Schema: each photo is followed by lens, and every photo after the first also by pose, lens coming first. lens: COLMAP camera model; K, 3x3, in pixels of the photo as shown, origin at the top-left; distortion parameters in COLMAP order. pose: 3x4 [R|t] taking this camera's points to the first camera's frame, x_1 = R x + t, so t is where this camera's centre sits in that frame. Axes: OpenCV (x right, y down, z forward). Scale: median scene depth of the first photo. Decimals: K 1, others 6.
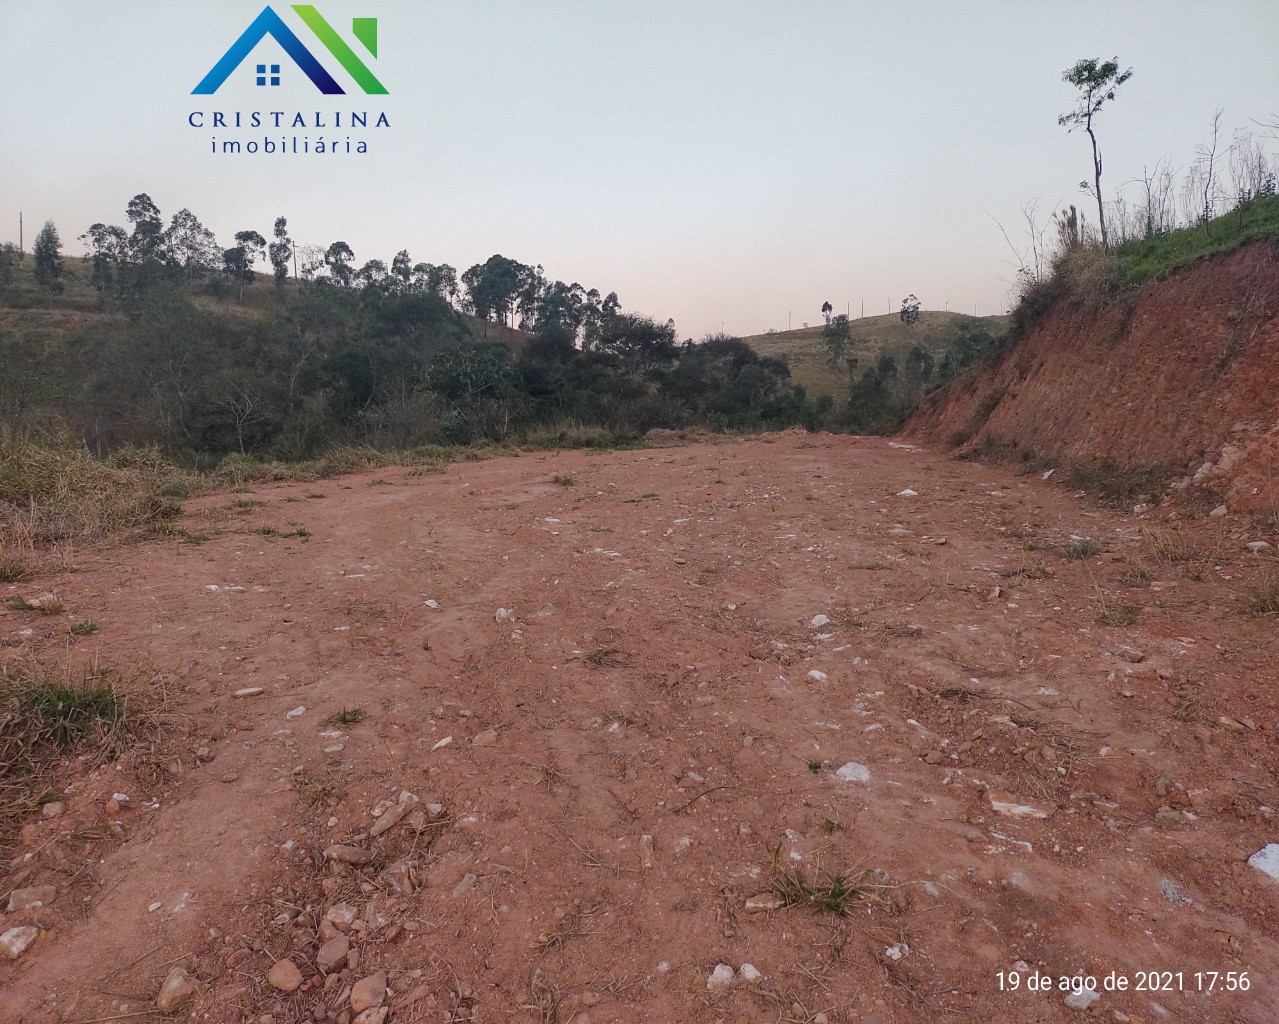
lens RADIAL K [[1035.5, 0, 634.2], [0, 1035.5, 512.3], [0, 0, 1]] dist [0.005631, -0.006304]
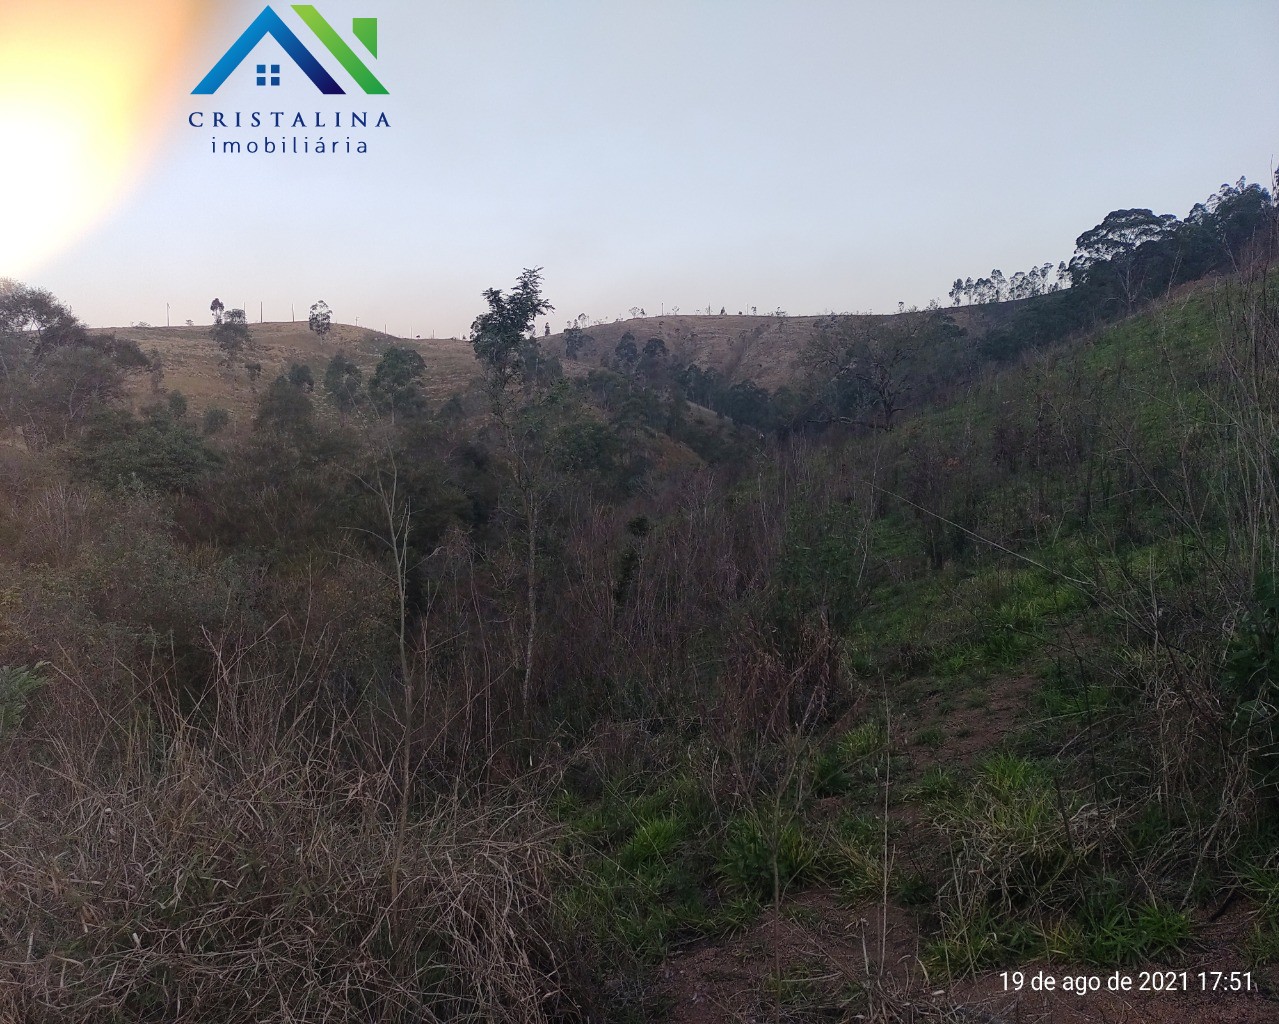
lens RADIAL K [[937.2, 0, 636.5], [0, 937.2, 508.6], [0, 0, 1]] dist [0.076923, -0.100562]
pose [[0.825888, -0.006095, 0.563801, 0.041808], [0.015815, 0.999799, -0.012359, -0.024114], [-0.563612, 0.019123, 0.825818, 0.229771]]
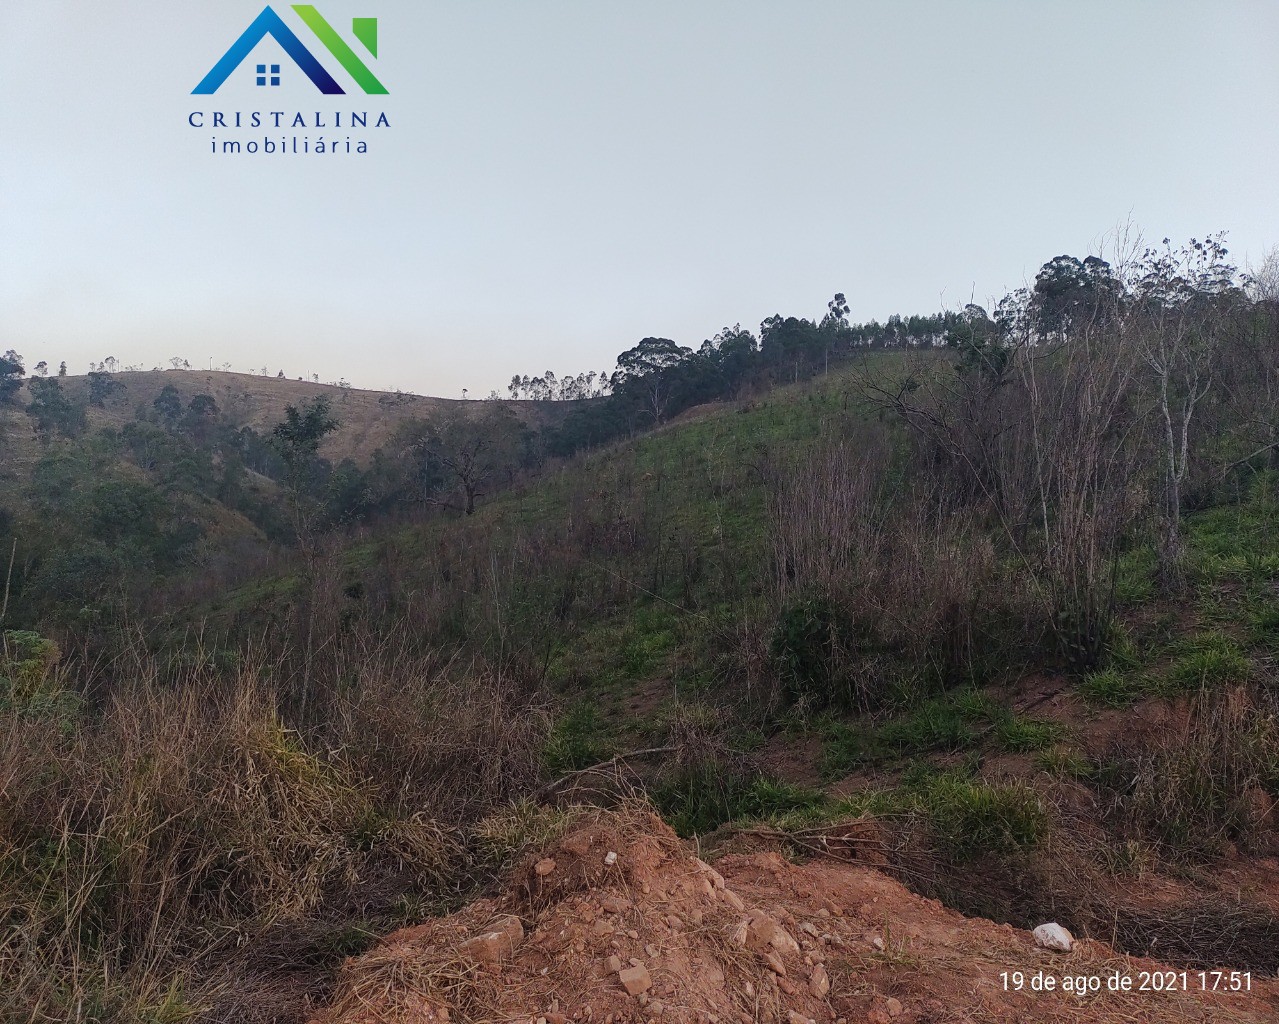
lens RADIAL K [[937.2, 0, 633.8], [0, 937.2, 518.2], [0, 0, 1]] dist [0.076923, -0.100562]
pose [[0.487475, 0.072940, 0.870085, 0.013630], [-0.004746, 0.996711, -0.080896, -0.023262], [-0.873124, 0.035305, 0.486218, 0.220605]]
